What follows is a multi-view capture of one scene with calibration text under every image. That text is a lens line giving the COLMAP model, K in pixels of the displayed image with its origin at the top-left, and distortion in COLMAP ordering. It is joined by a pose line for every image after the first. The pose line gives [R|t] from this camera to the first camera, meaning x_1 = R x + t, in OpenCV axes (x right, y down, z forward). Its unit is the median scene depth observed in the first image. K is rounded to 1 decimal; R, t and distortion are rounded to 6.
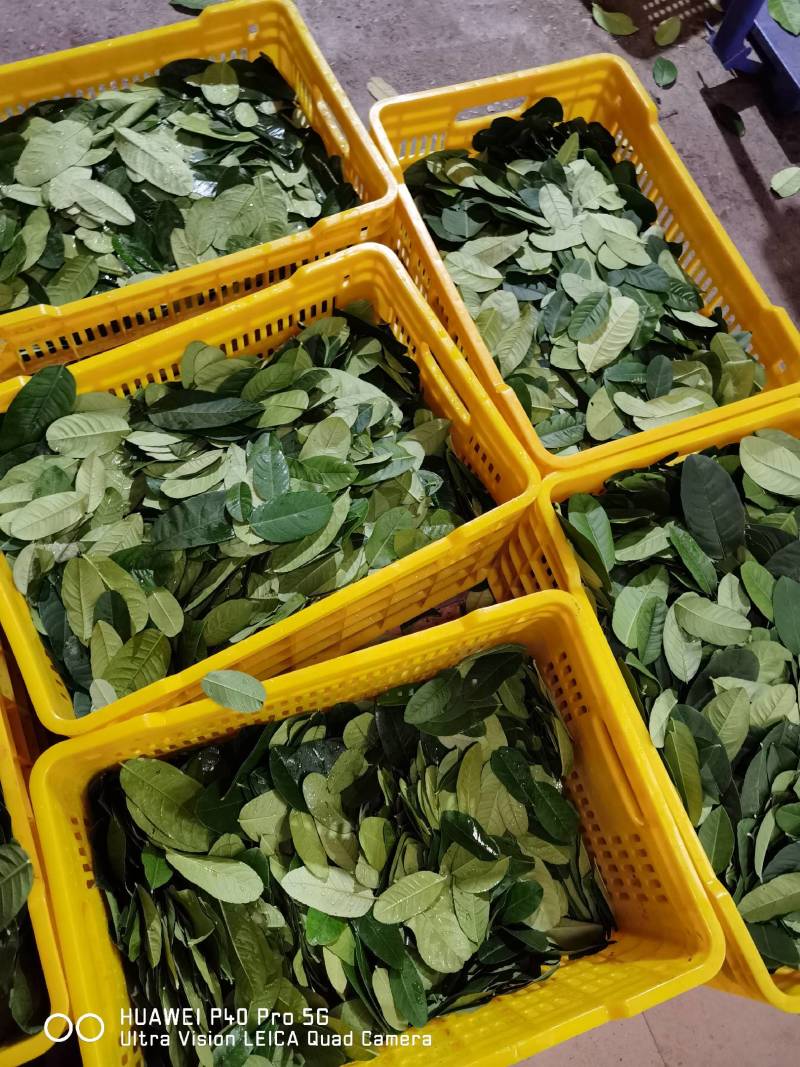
lens RADIAL K [[944.2, 0, 400.0], [0, 944.2, 533.5], [0, 0, 1]] dist [0.009433, -0.000074]
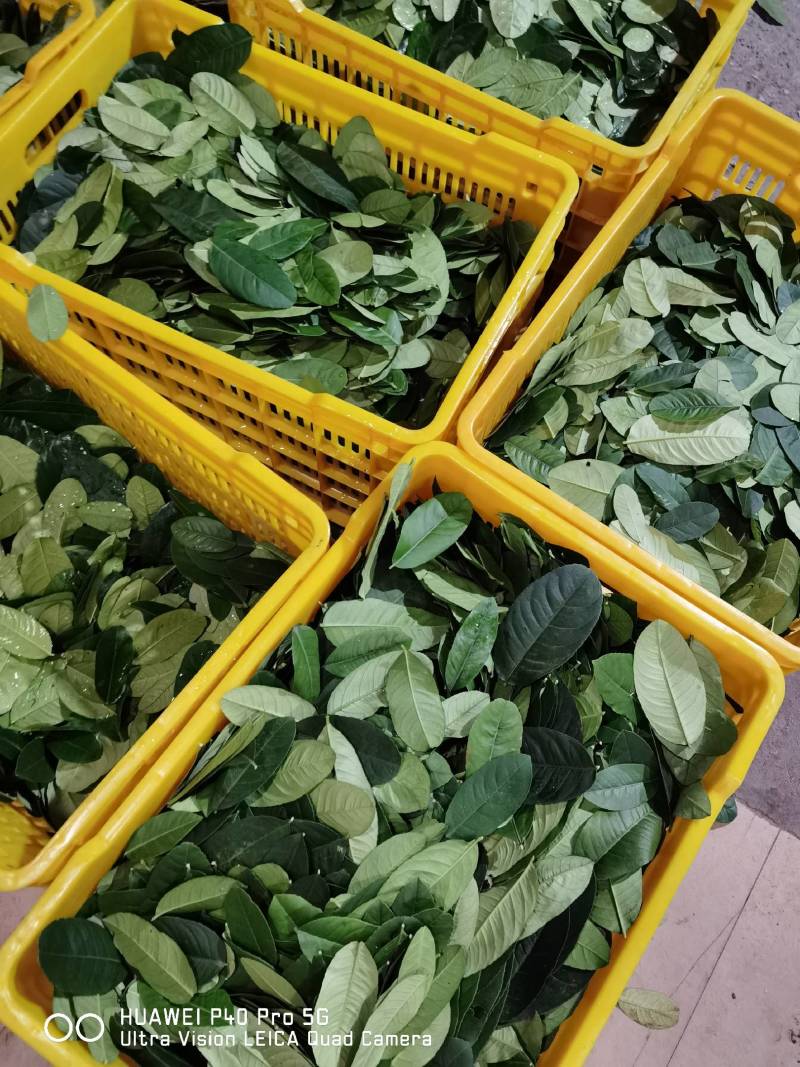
lens RADIAL K [[944.2, 0, 400.0], [0, 944.2, 533.5], [0, 0, 1]] dist [0.009433, -0.000074]
pose [[0.548643, 0.731298, -0.405209, 0.489302], [-0.768509, 0.631975, 0.100011, -0.057935], [0.329220, 0.256537, 0.908737, 0.233546]]
